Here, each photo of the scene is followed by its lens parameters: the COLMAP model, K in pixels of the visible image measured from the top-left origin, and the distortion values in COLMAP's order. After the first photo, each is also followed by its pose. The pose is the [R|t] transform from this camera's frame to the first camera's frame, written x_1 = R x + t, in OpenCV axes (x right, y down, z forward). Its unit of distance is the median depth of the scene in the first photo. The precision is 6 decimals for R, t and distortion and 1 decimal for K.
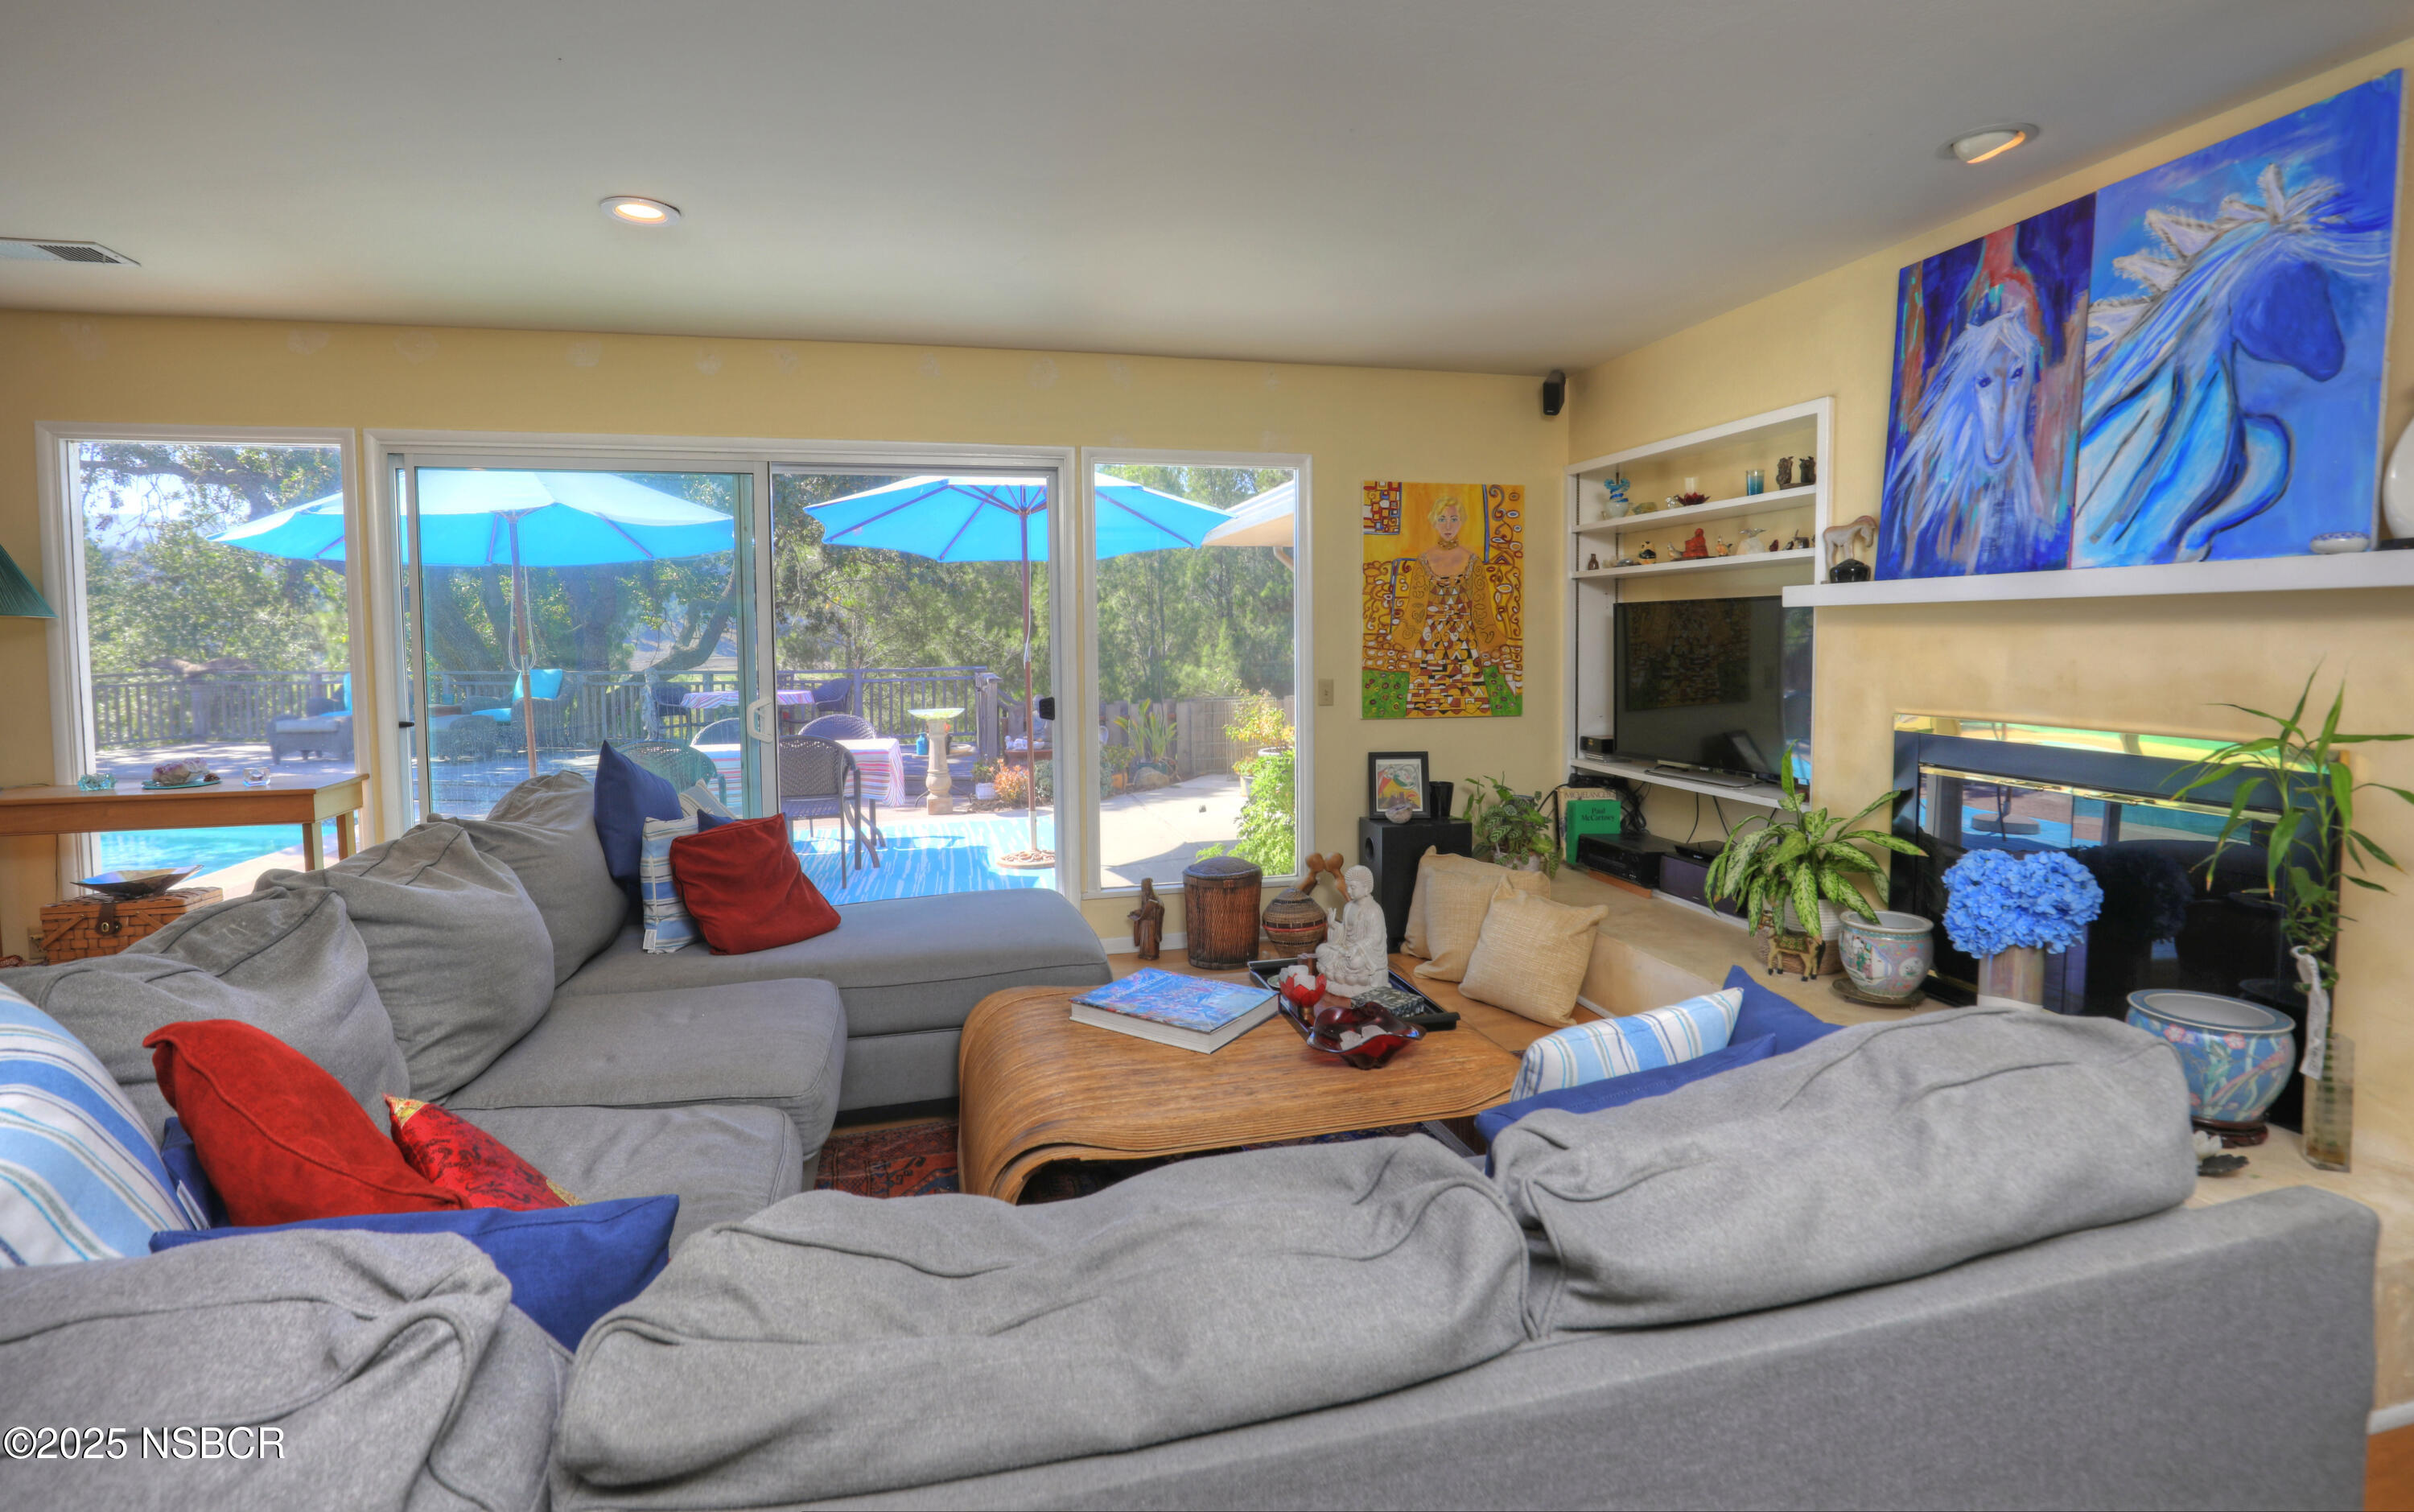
lens RADIAL K [[1153.1, 0, 1214.8], [0, 1153.1, 690.4], [0, 0, 1]] dist [-0.019610, 0.000682]
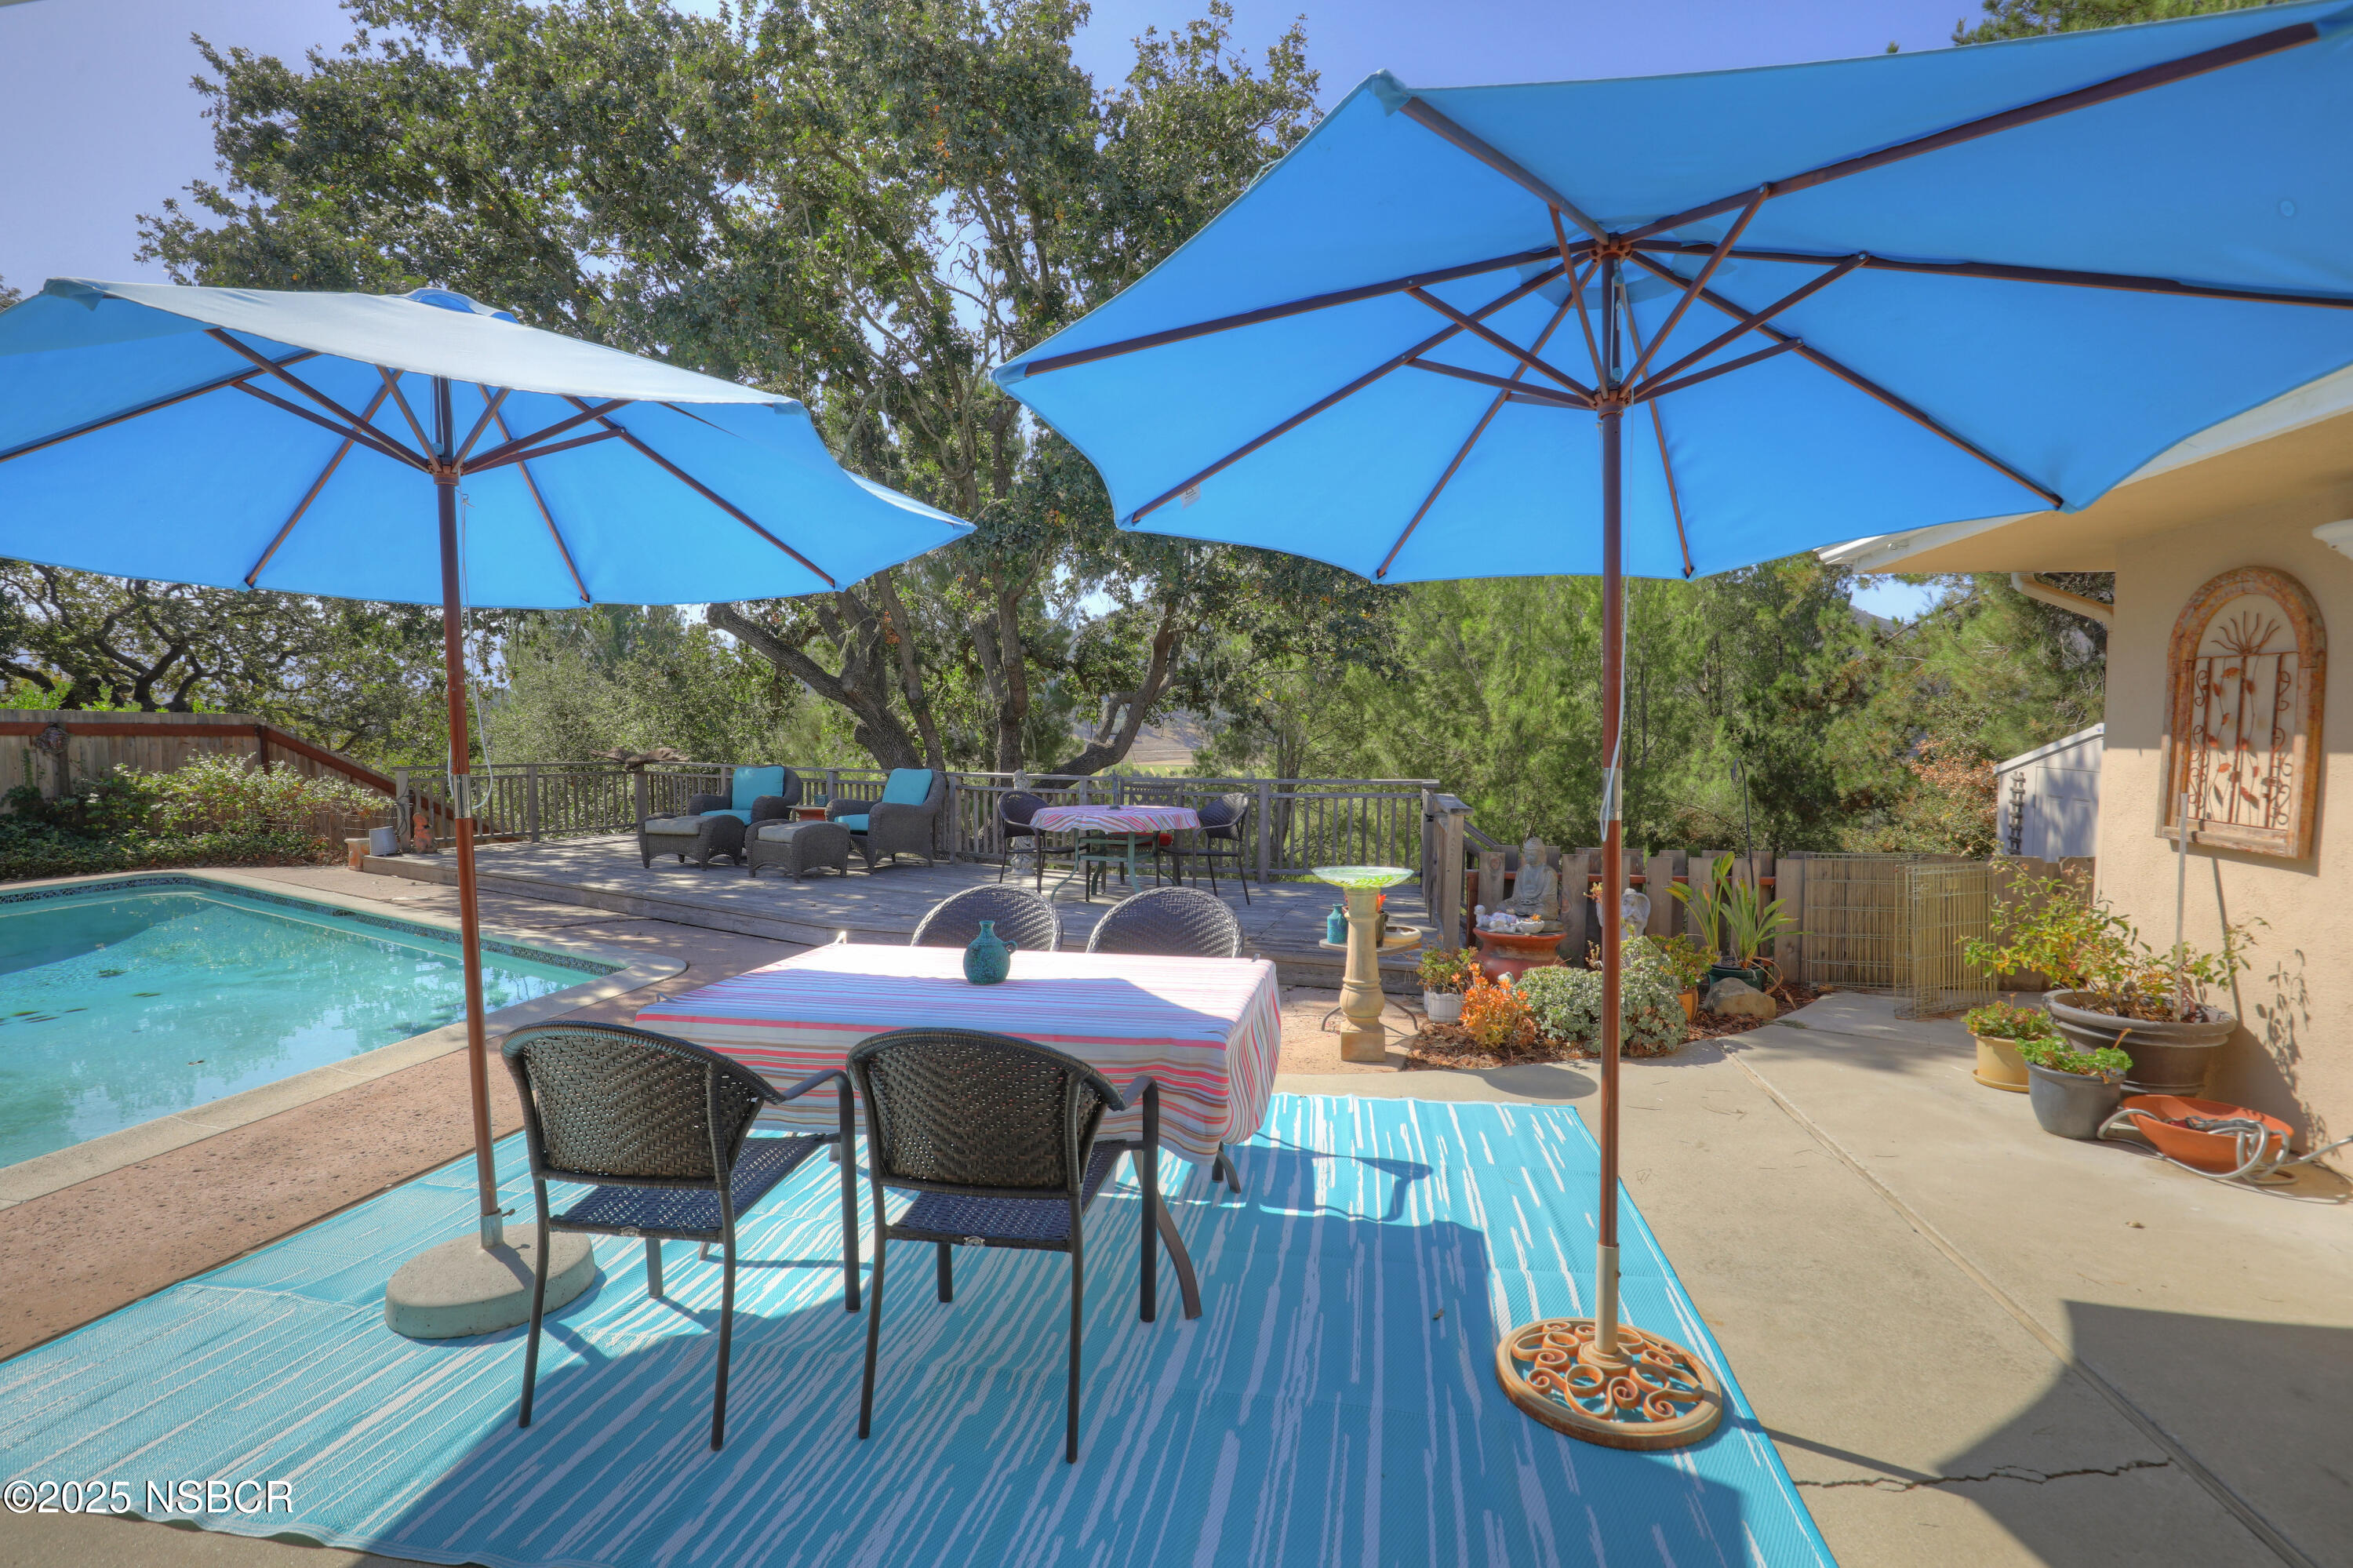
lens RADIAL K [[1084.2, 0, 1176.9], [0, 1084.2, 798.7], [0, 0, 1]] dist [-0.027565, 0.002232]
pose [[0.913700, 0.035711, -0.404817, -0.244423], [-0.030586, 0.999349, 0.019123, -0.056264], [0.405237, -0.005091, 0.914198, 1.050210]]
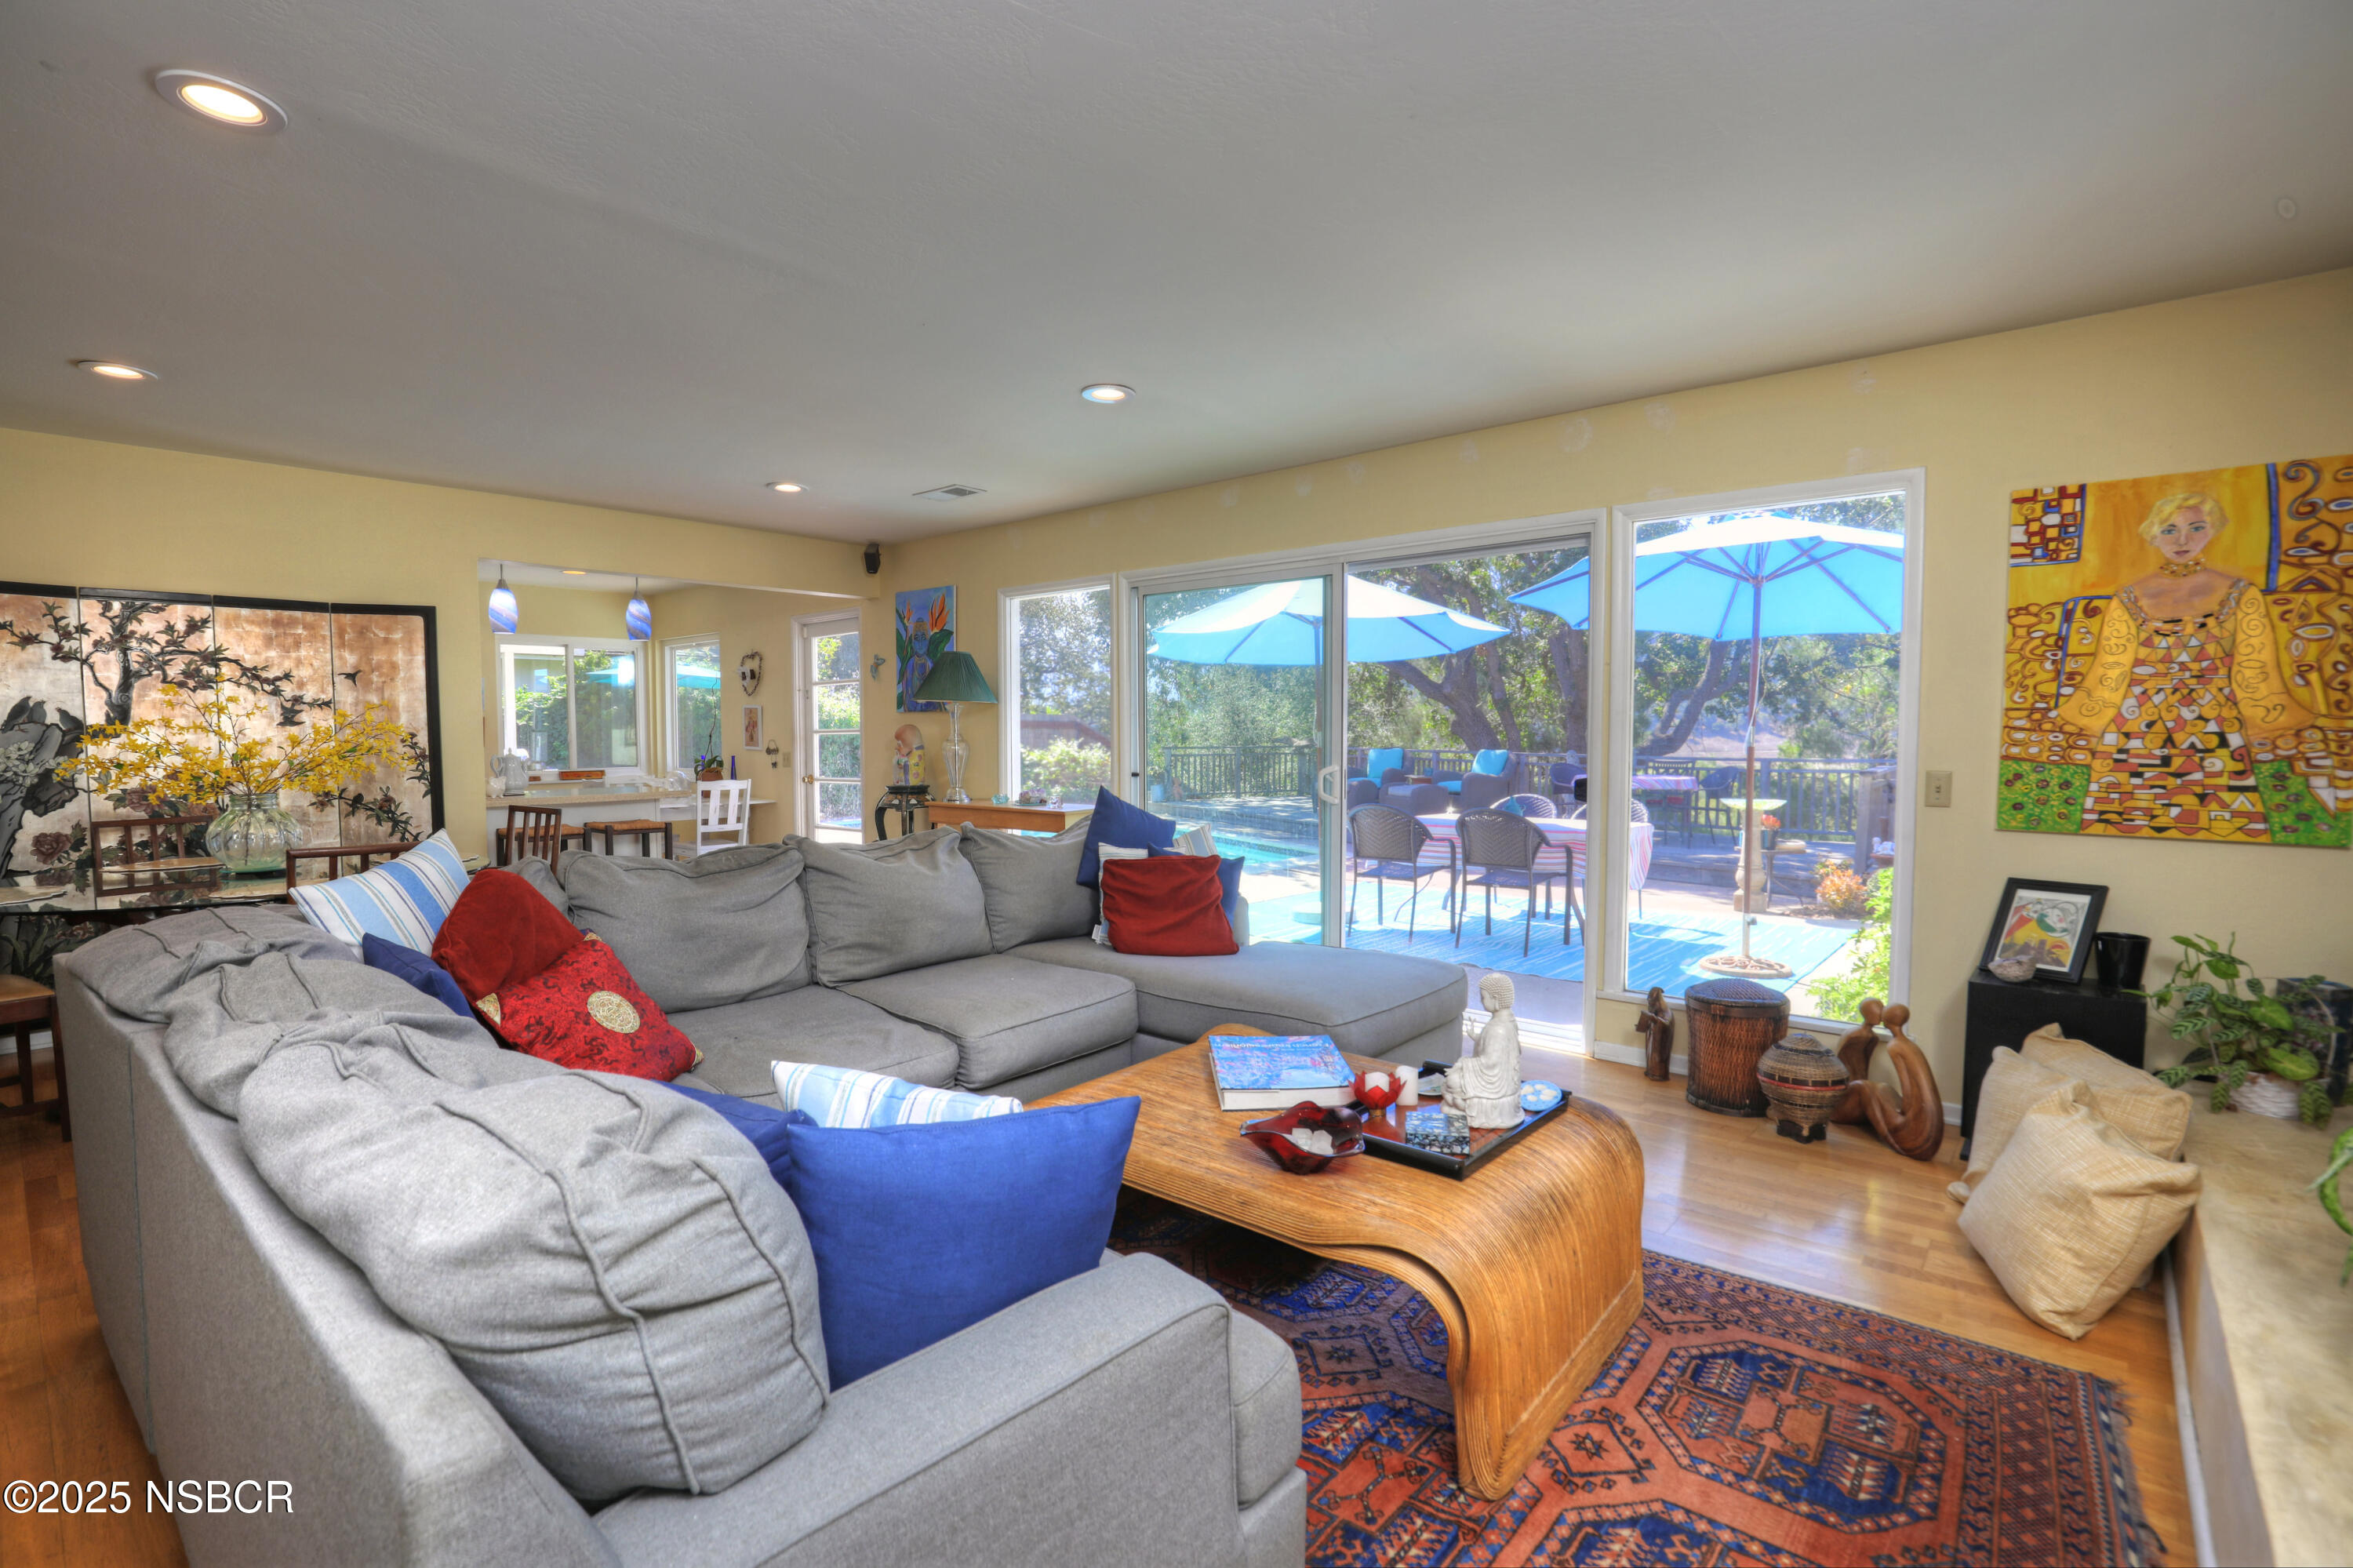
lens RADIAL K [[1084.2, 0, 1161.3], [0, 1084.2, 782.4], [0, 0, 1]] dist [-0.027565, 0.002232]
pose [[0.570358, 0.047480, -0.820023, 0.425005], [-0.045184, 0.998630, 0.026394, 0.002232], [0.820153, 0.021998, 0.571722, 0.234243]]
